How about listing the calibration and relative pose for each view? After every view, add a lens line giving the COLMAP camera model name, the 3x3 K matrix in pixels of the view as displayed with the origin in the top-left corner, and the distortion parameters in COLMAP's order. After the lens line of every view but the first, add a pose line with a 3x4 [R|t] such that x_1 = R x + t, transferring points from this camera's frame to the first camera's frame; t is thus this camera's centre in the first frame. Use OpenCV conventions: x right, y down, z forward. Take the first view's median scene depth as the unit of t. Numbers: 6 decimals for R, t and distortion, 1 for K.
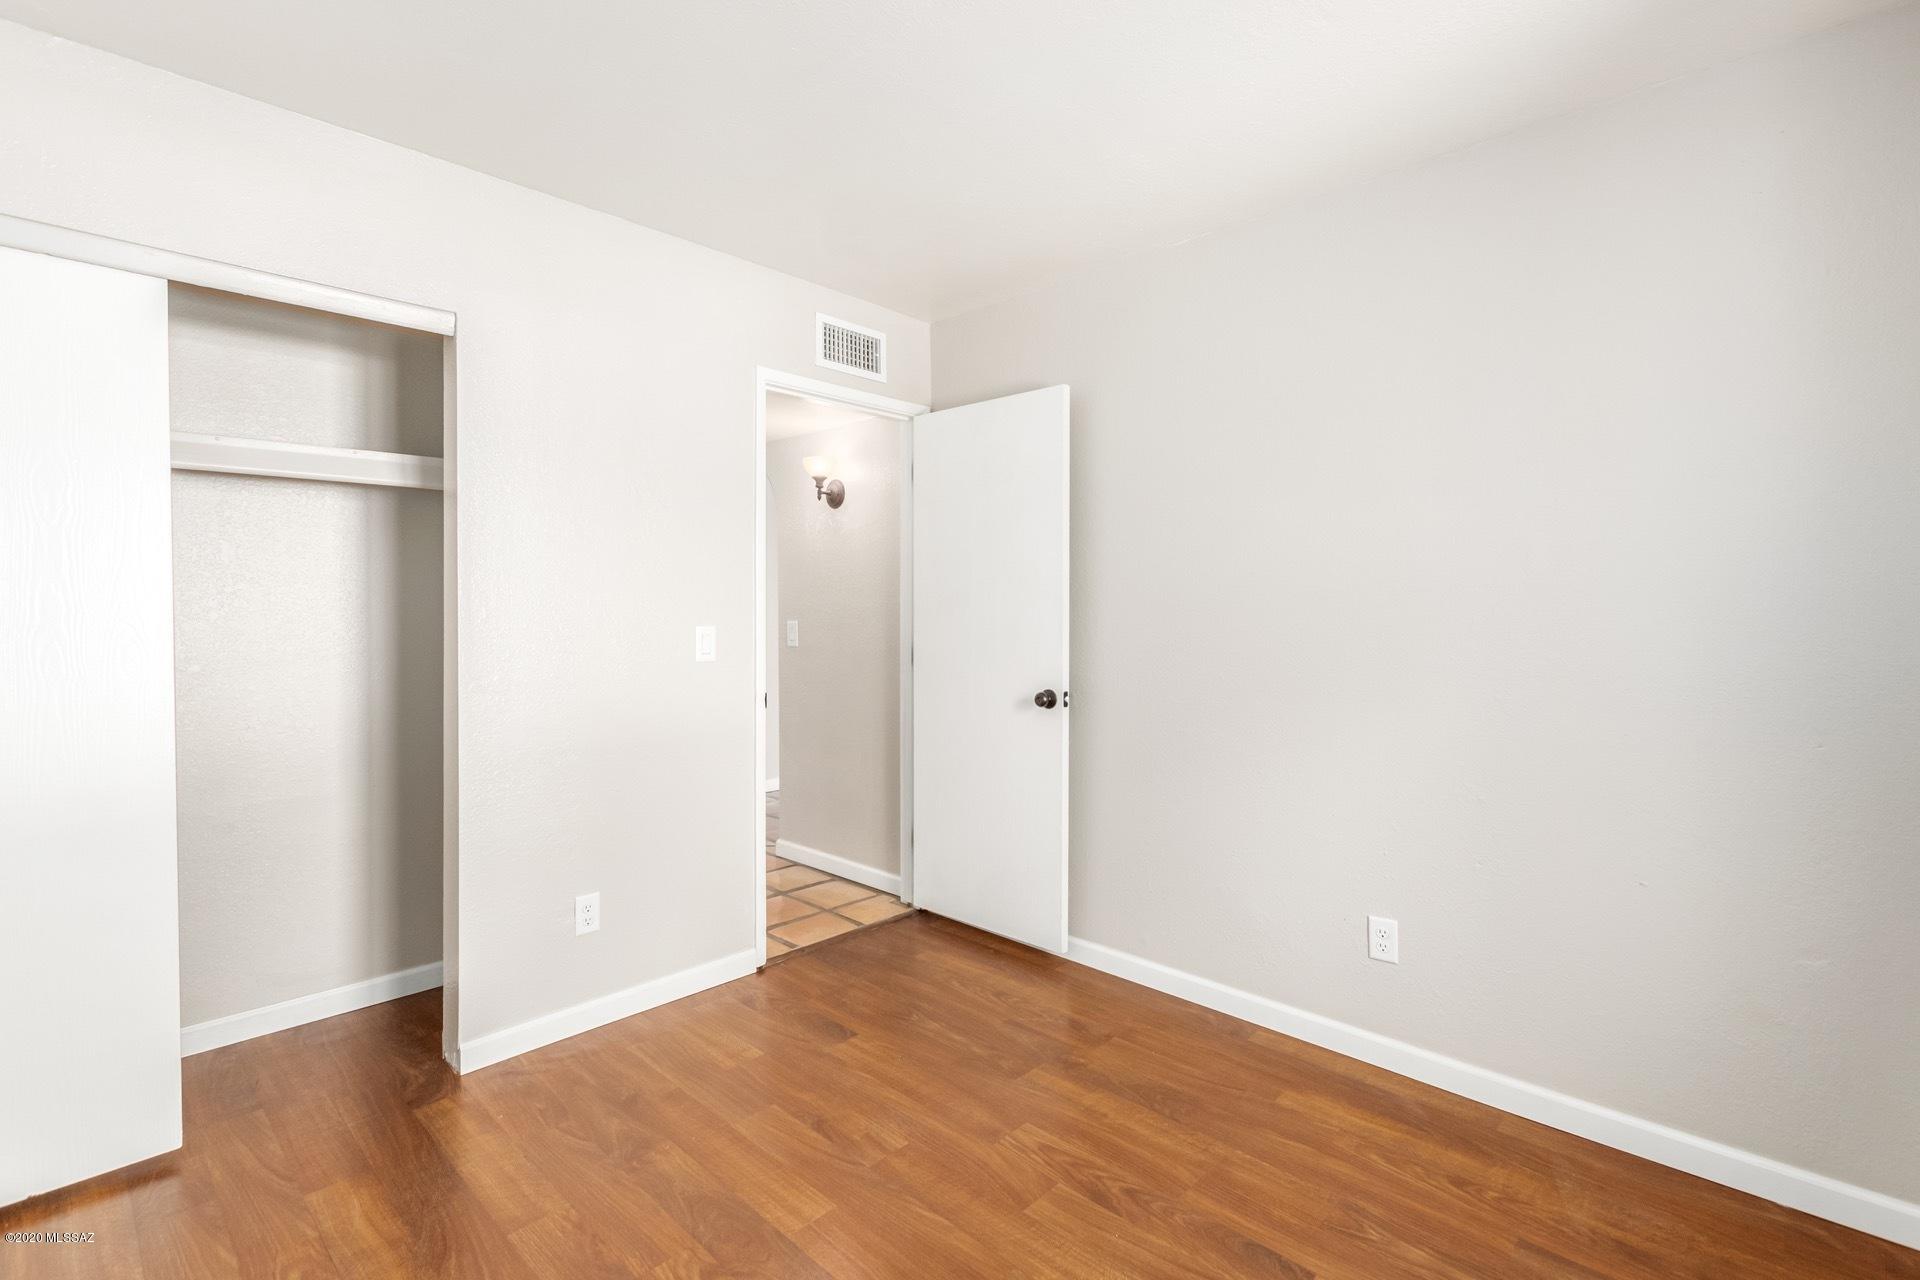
lens RADIAL K [[876.8, 0, 962.8], [0, 876.8, 600.7], [0, 0, 1]] dist [0.053725, -0.020194]
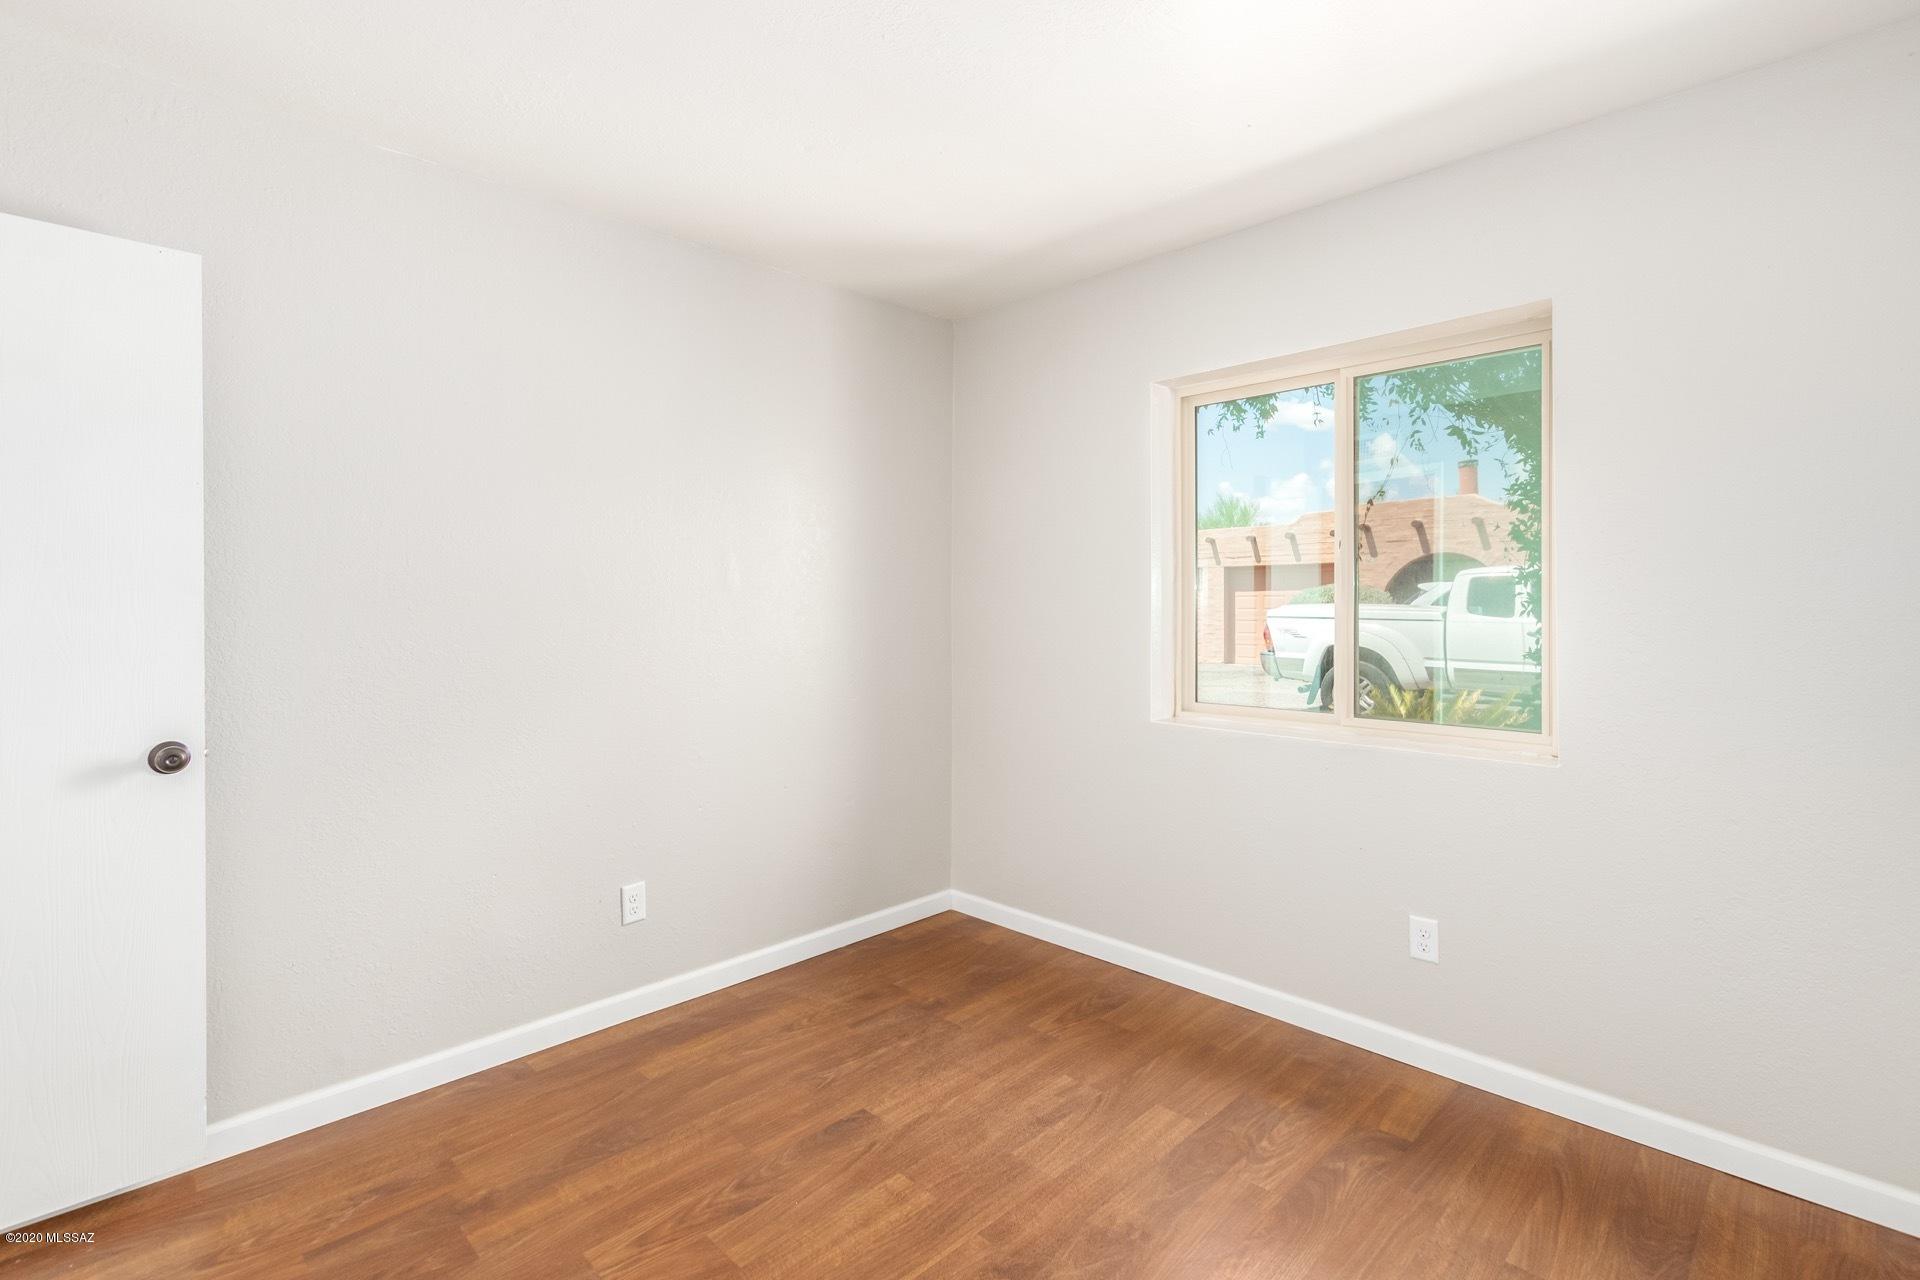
lens RADIAL K [[867.0, 0, 960.0], [0, 867.0, 640.0], [0, 0, 1]] dist [0.002881, 0.000461]
pose [[0.026038, -0.028657, 0.999250, -0.727314], [-0.012949, 0.999495, 0.029002, 0.013856], [-0.999577, -0.013694, 0.025654, 0.700292]]
